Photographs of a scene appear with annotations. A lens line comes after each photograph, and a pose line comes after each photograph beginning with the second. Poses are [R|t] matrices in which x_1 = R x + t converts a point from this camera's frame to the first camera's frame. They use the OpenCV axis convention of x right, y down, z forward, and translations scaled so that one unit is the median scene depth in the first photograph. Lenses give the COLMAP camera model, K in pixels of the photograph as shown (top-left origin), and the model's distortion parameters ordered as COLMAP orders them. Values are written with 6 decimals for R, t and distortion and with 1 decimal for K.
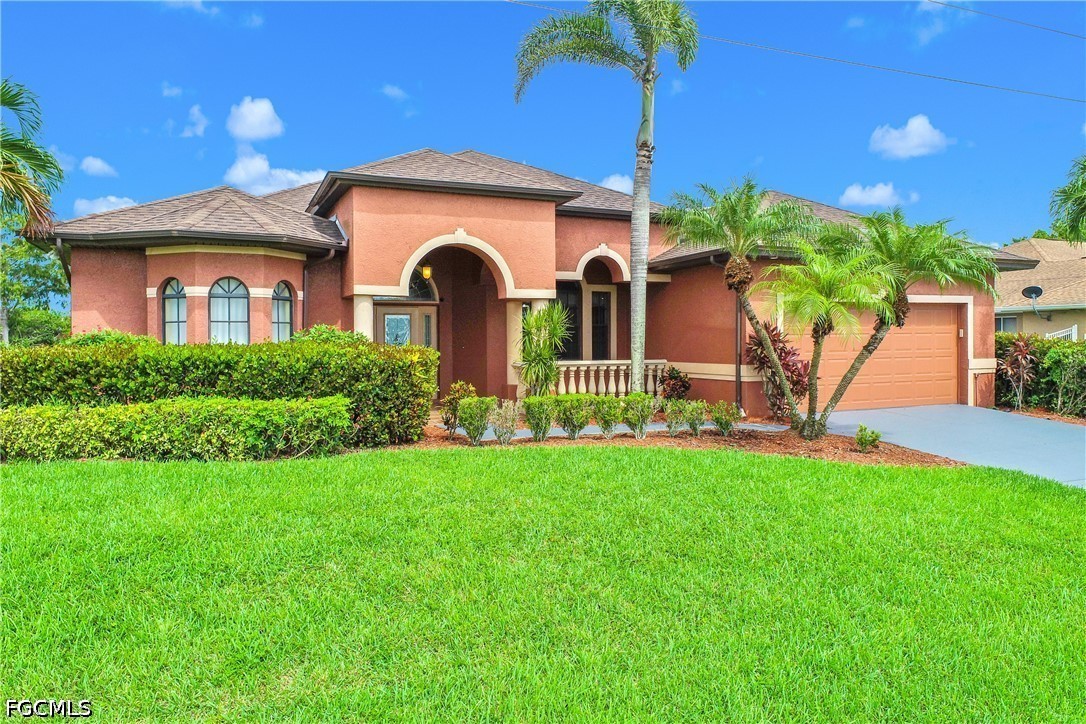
lens RADIAL K [[766.9, 0, 531.9], [0, 766.9, 352.1], [0, 0, 1]] dist [0.009617, -0.013373]
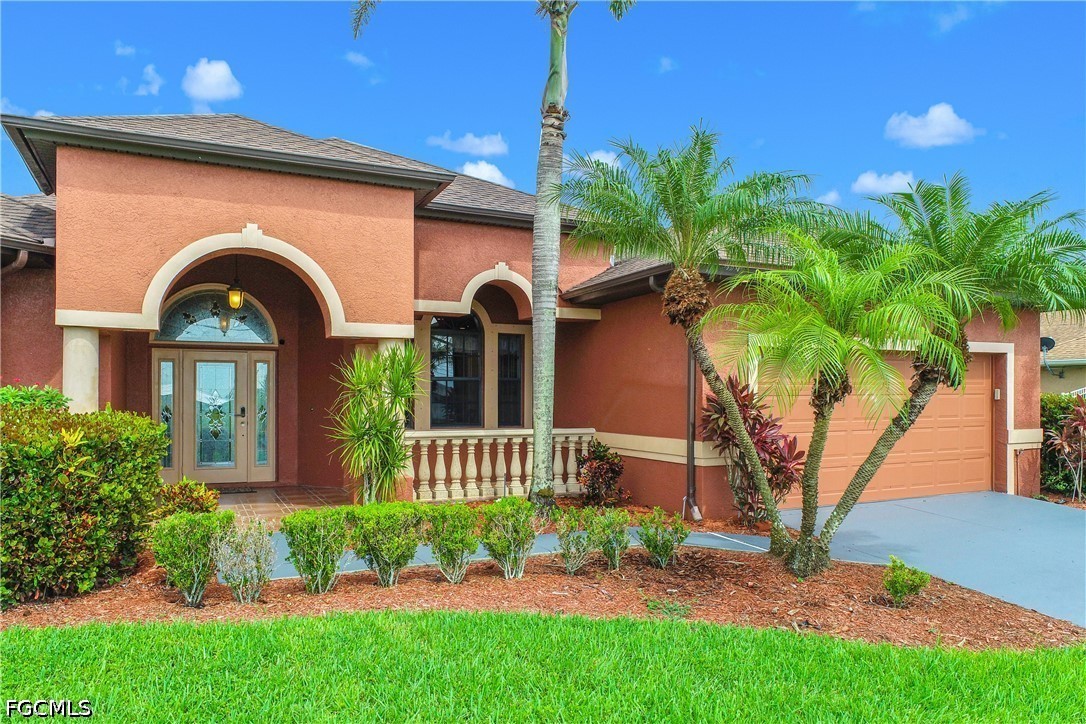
lens RADIAL K [[766.9, 0, 539.7], [0, 766.9, 396.8], [0, 0, 1]] dist [0.009617, -0.013373]
pose [[0.998909, 0.006822, 0.046196, 0.115671], [-0.006323, 0.999920, -0.010953, -0.014423], [-0.046267, 0.010649, 0.998872, 0.367892]]
